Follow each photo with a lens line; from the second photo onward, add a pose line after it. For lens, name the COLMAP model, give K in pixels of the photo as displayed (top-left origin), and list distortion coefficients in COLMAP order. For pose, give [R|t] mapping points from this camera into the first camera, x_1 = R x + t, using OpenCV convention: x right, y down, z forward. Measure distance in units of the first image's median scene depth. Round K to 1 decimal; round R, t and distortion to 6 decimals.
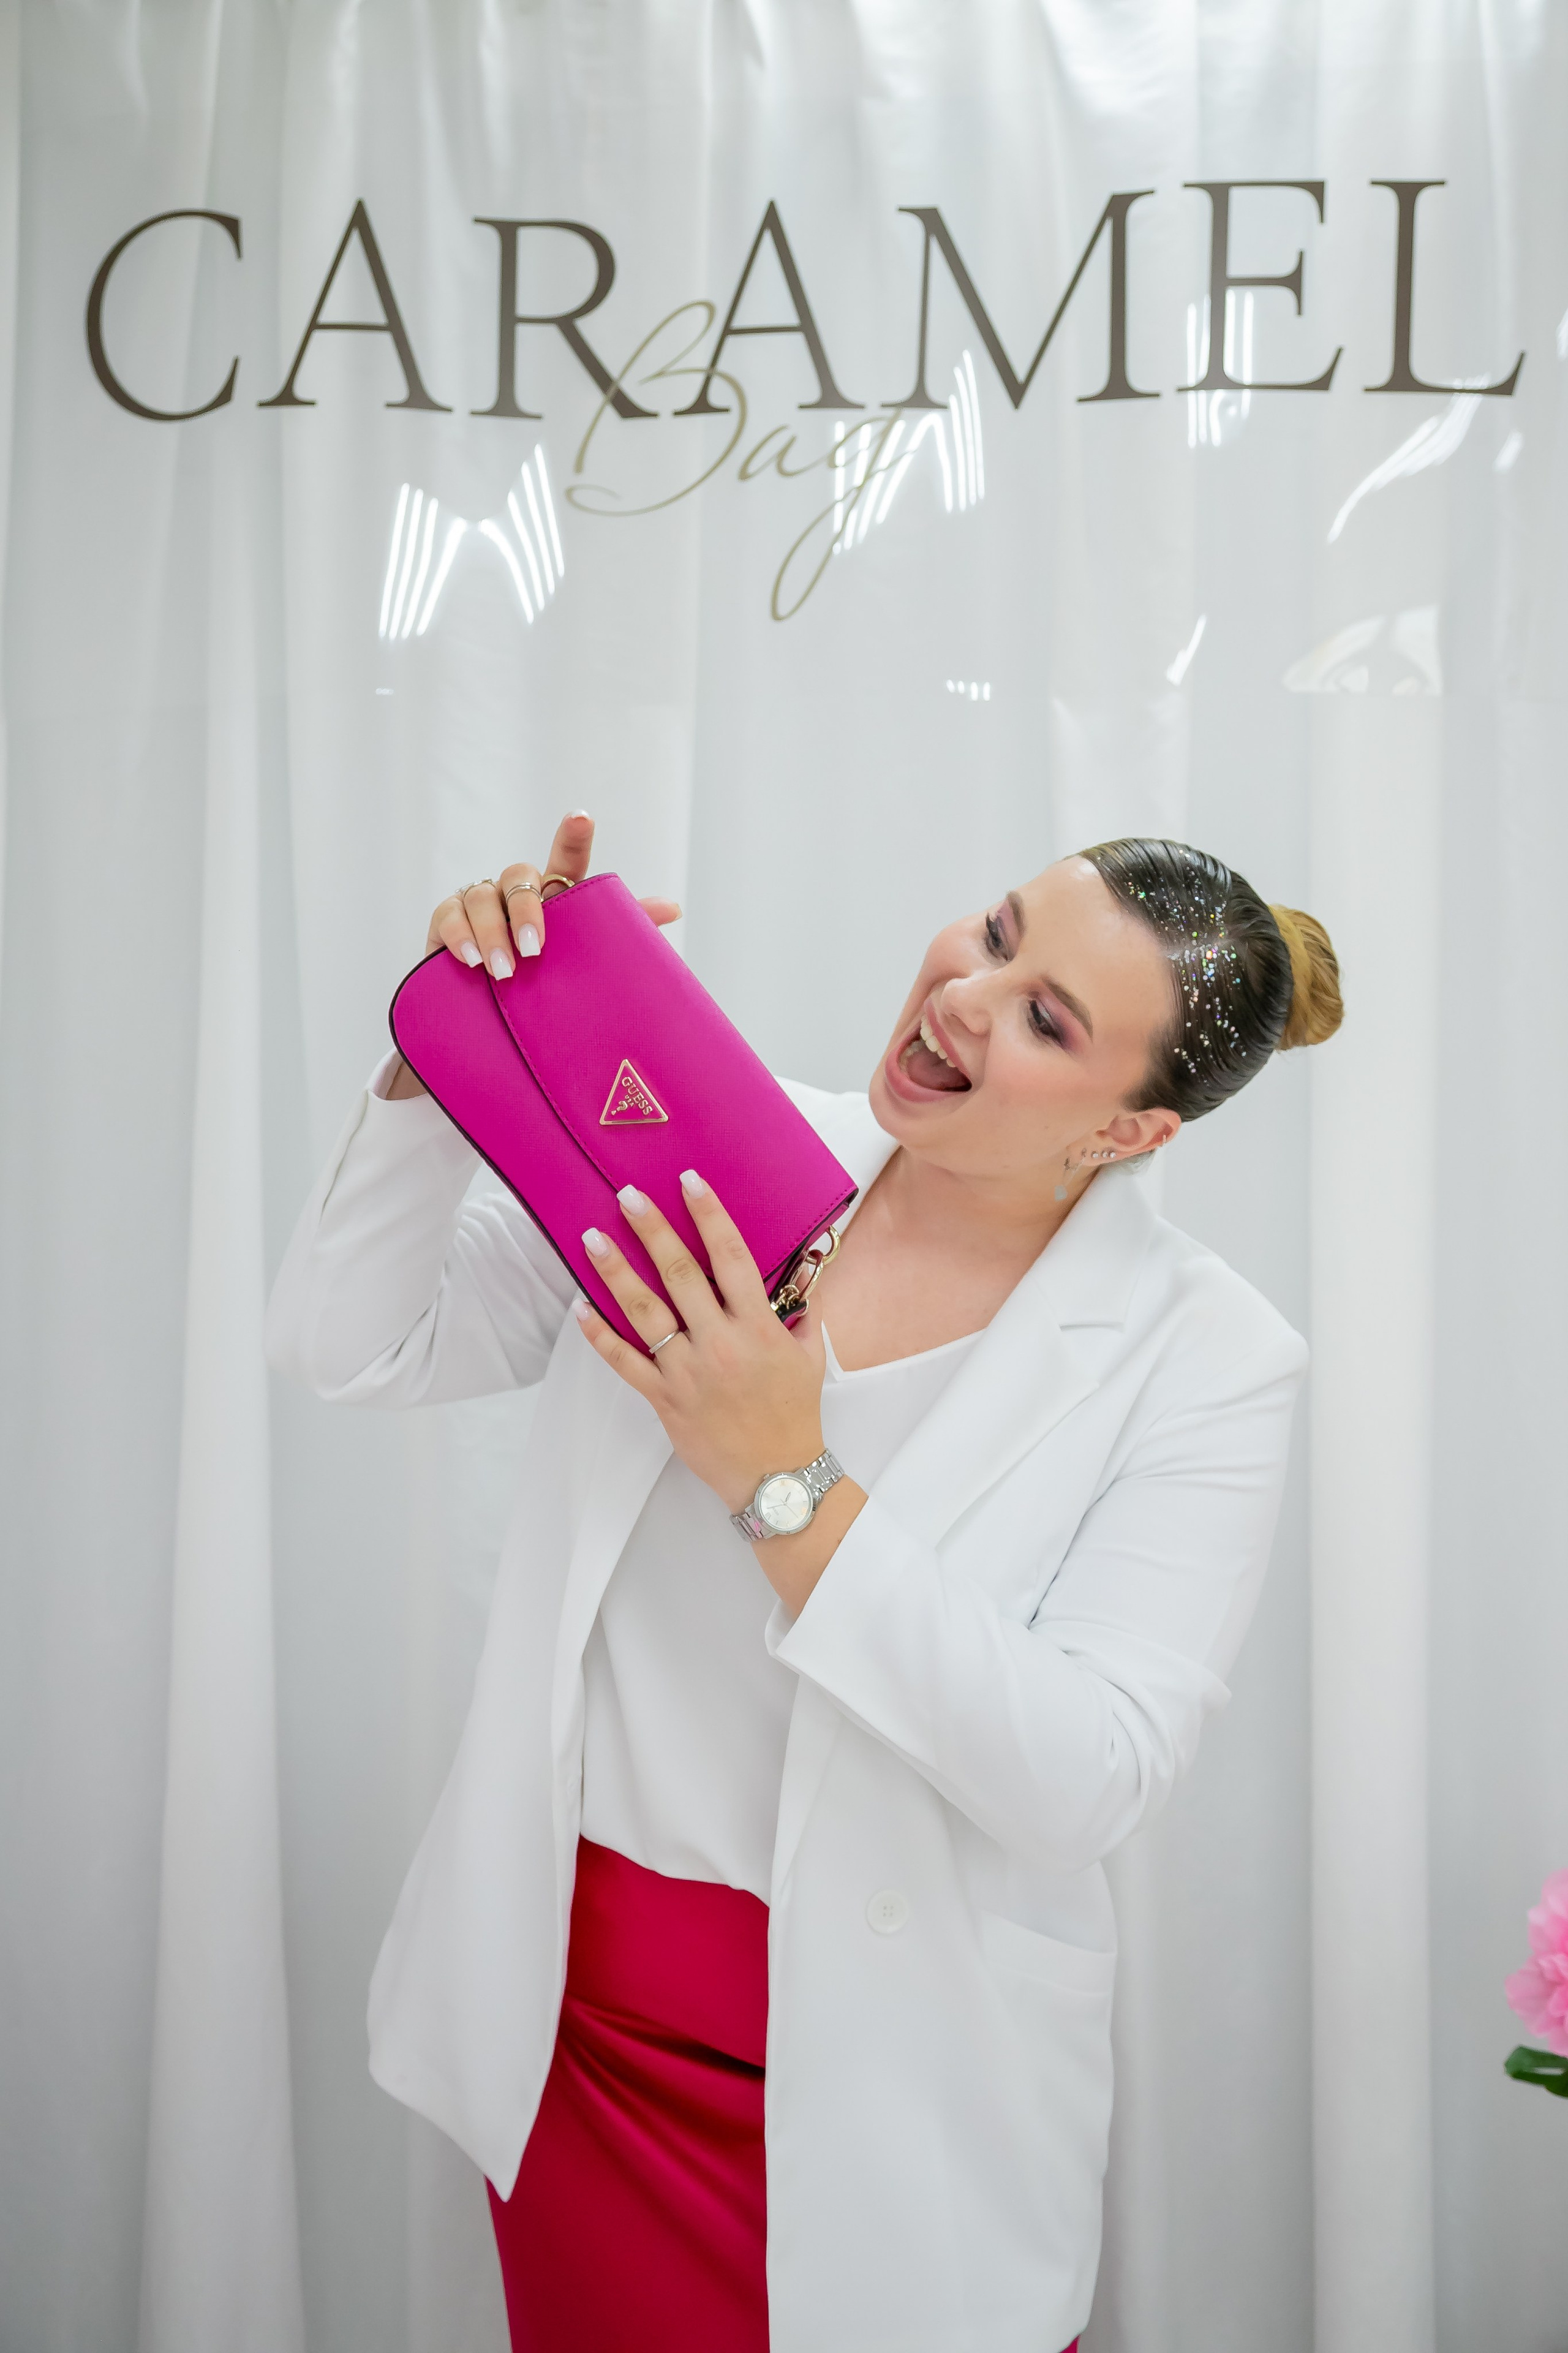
lens RADIAL K [[2916.3, 0, 784.6], [0, 2916.3, 1105.8], [0, 0, 1]] dist [0.115135, 0.000000]
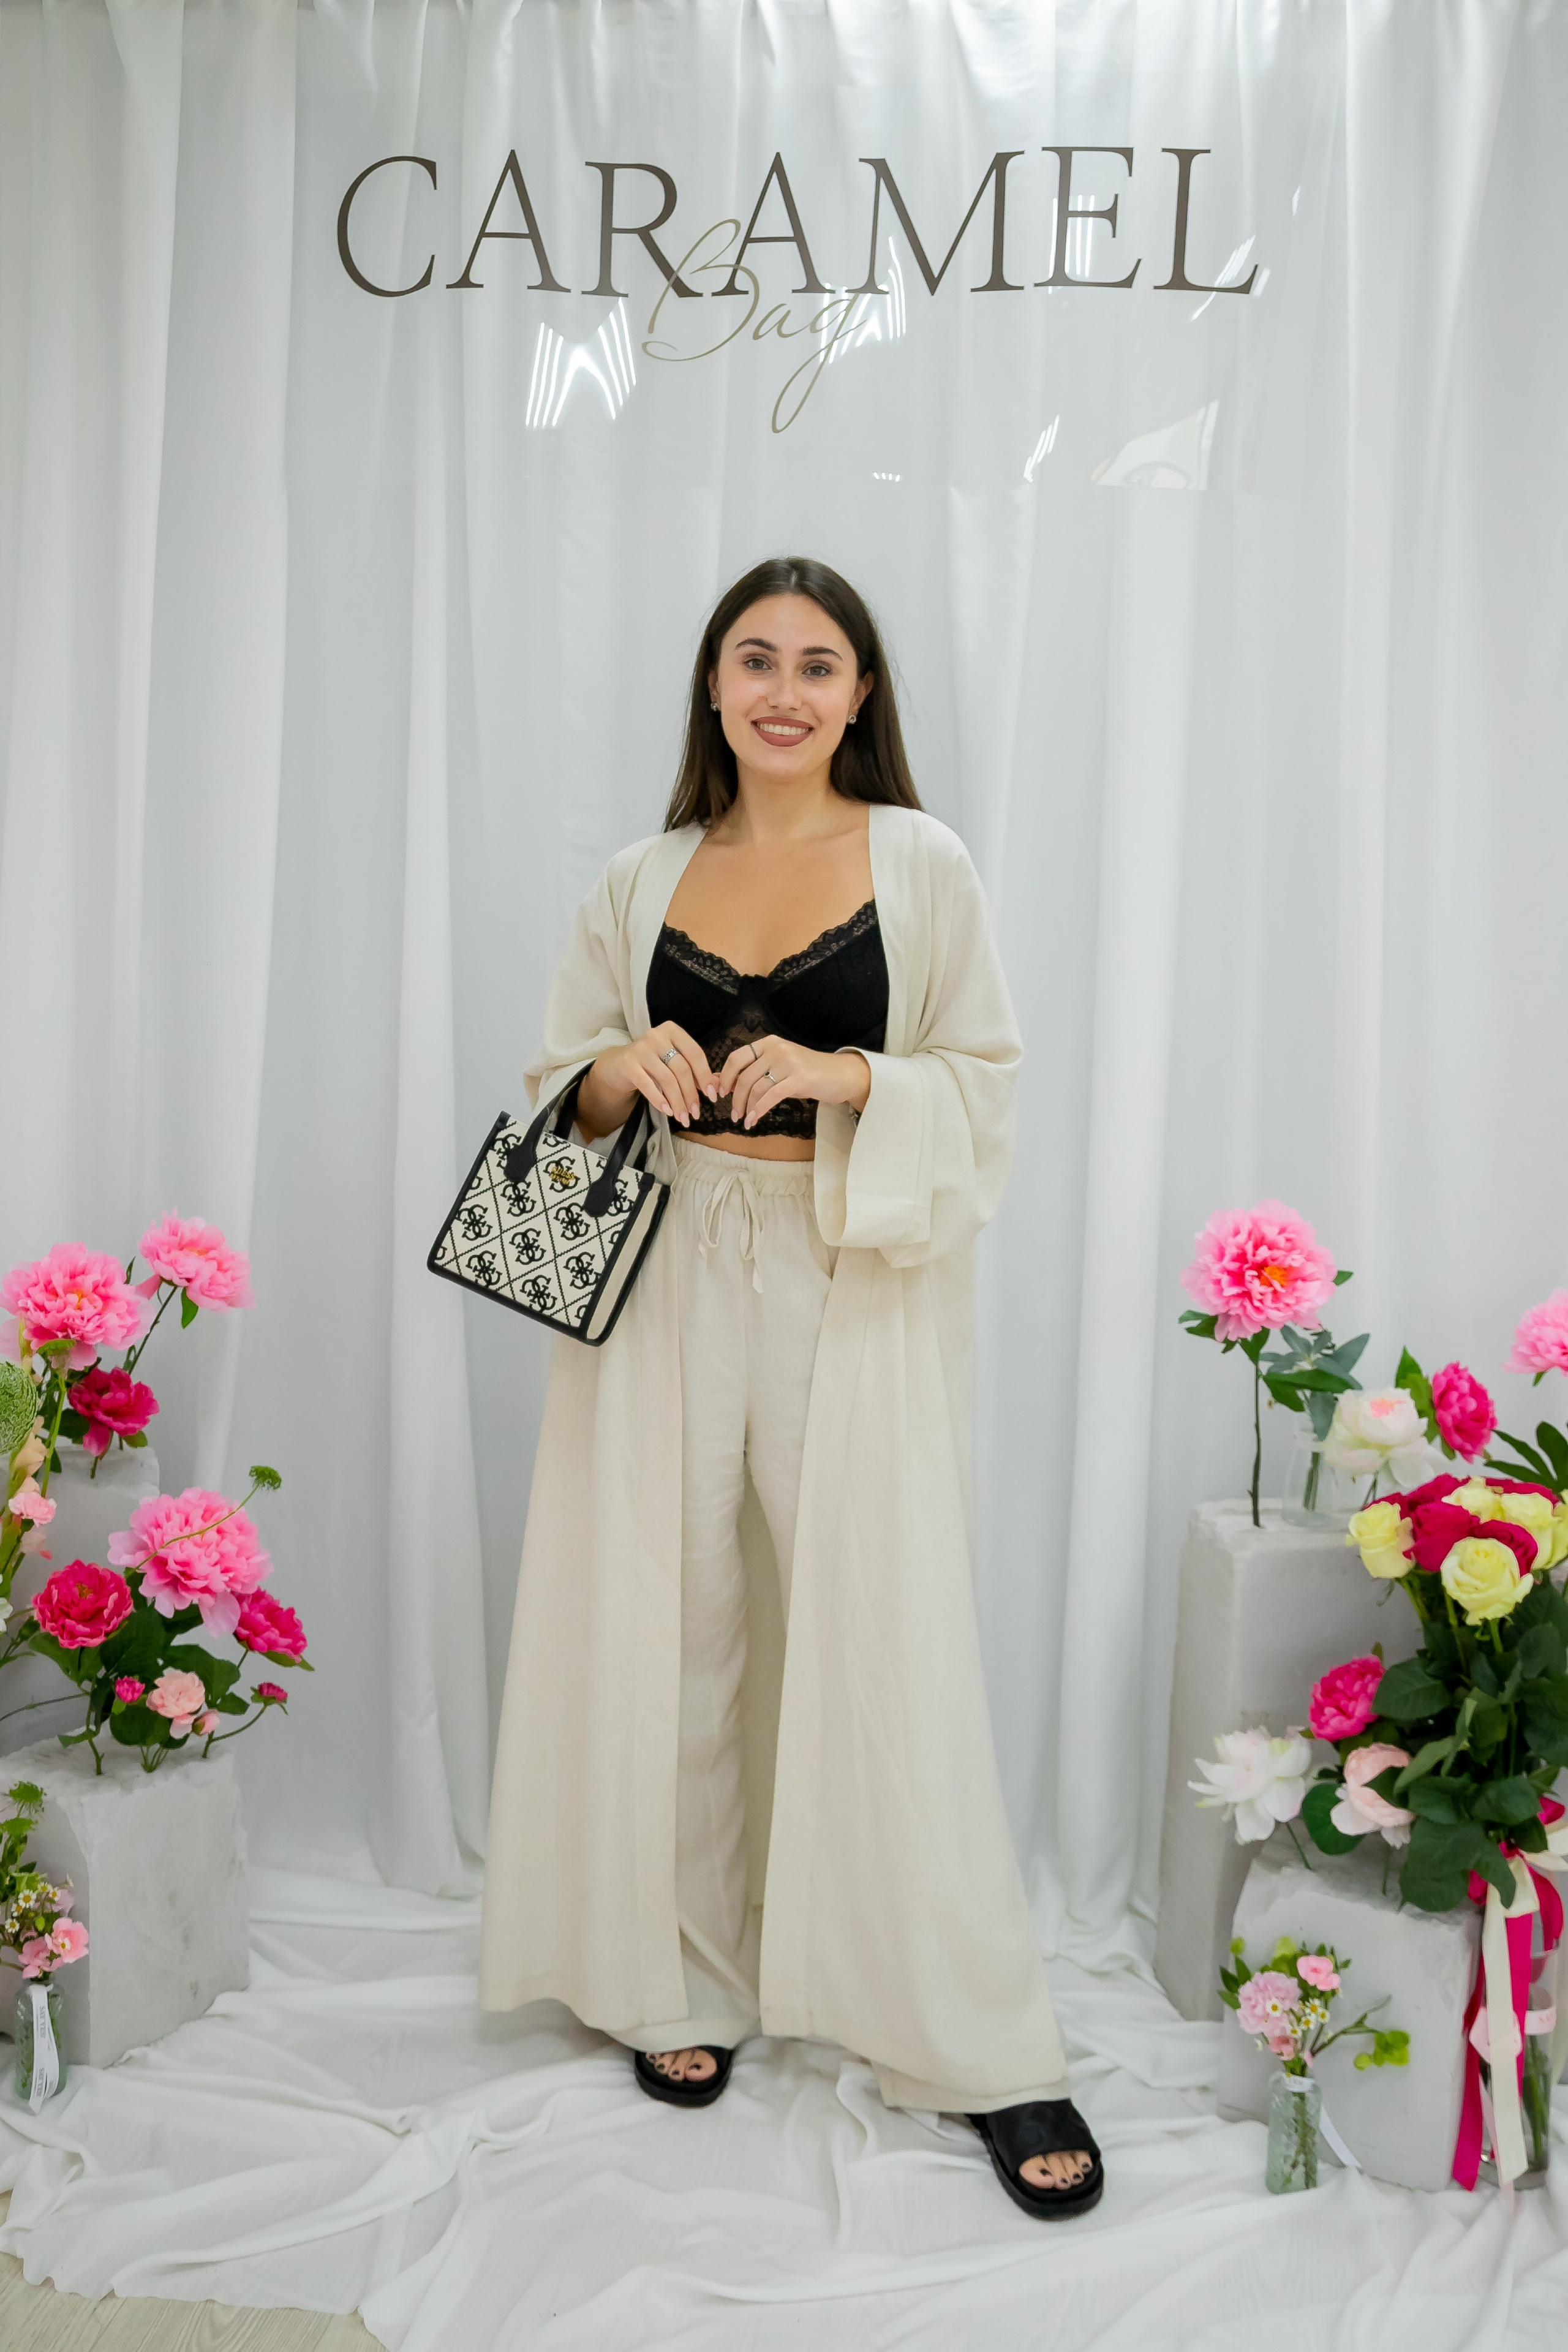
lens RADIAL K [[2631.6, 0, 762.3], [0, 2631.6, 1167.4], [0, 0, 1]] dist [0.013464, 0.000000]
pose [[0.998700, 0.023884, -0.045029, 0.062358], [-0.017128, 0.989302, 0.144872, 0.018095], [0.048007, -0.143913, 0.988425, -0.440321]]
